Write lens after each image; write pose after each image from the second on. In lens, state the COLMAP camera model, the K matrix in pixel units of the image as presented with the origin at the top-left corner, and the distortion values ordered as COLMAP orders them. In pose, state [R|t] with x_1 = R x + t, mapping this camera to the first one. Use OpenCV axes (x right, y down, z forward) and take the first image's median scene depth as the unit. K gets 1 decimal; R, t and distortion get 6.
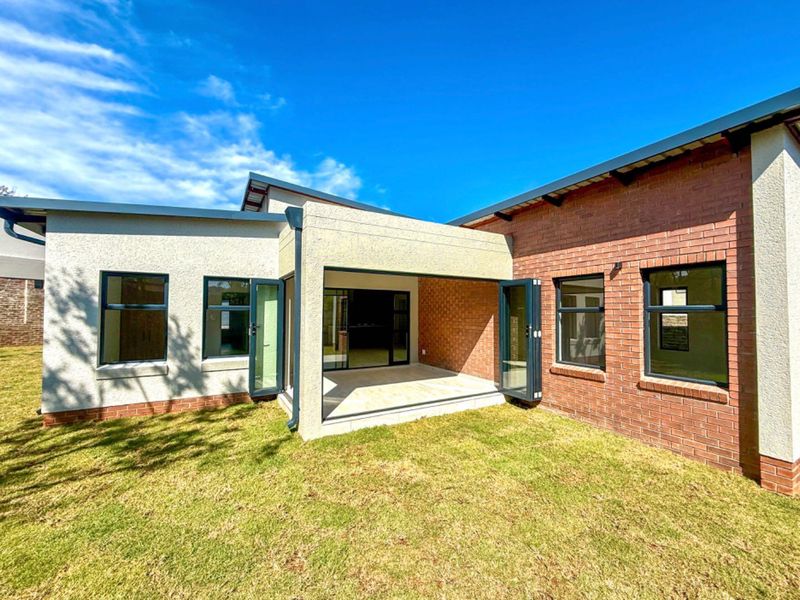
lens RADIAL K [[348.2, 0, 376.6], [0, 348.2, 298.8], [0, 0, 1]] dist [-0.000988, -0.000223]
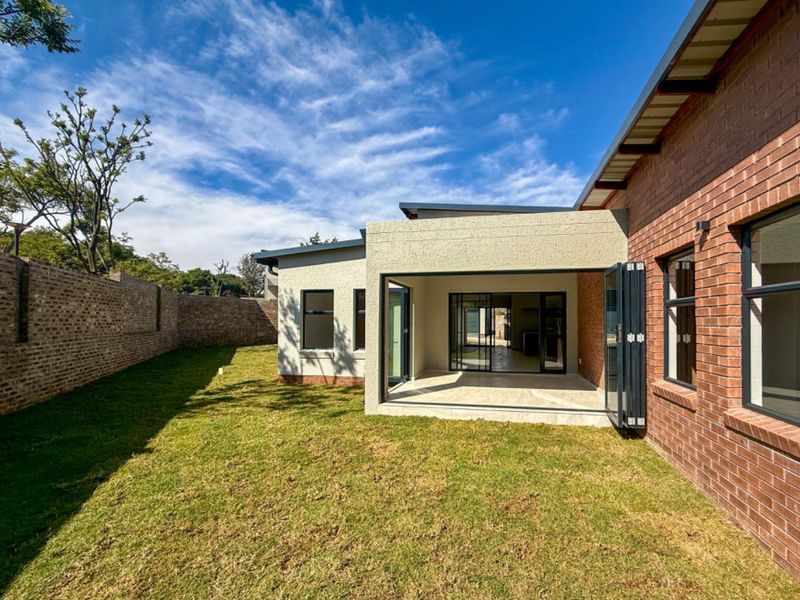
lens RADIAL K [[329.6, 0, 400.0], [0, 329.6, 300.0], [0, 0, 1]] dist [0.000664, 0.000151]
pose [[0.745354, -0.044795, -0.665163, 0.555481], [0.025298, 0.998922, -0.038924, 0.037142], [0.666189, 0.012185, 0.745683, 0.162902]]
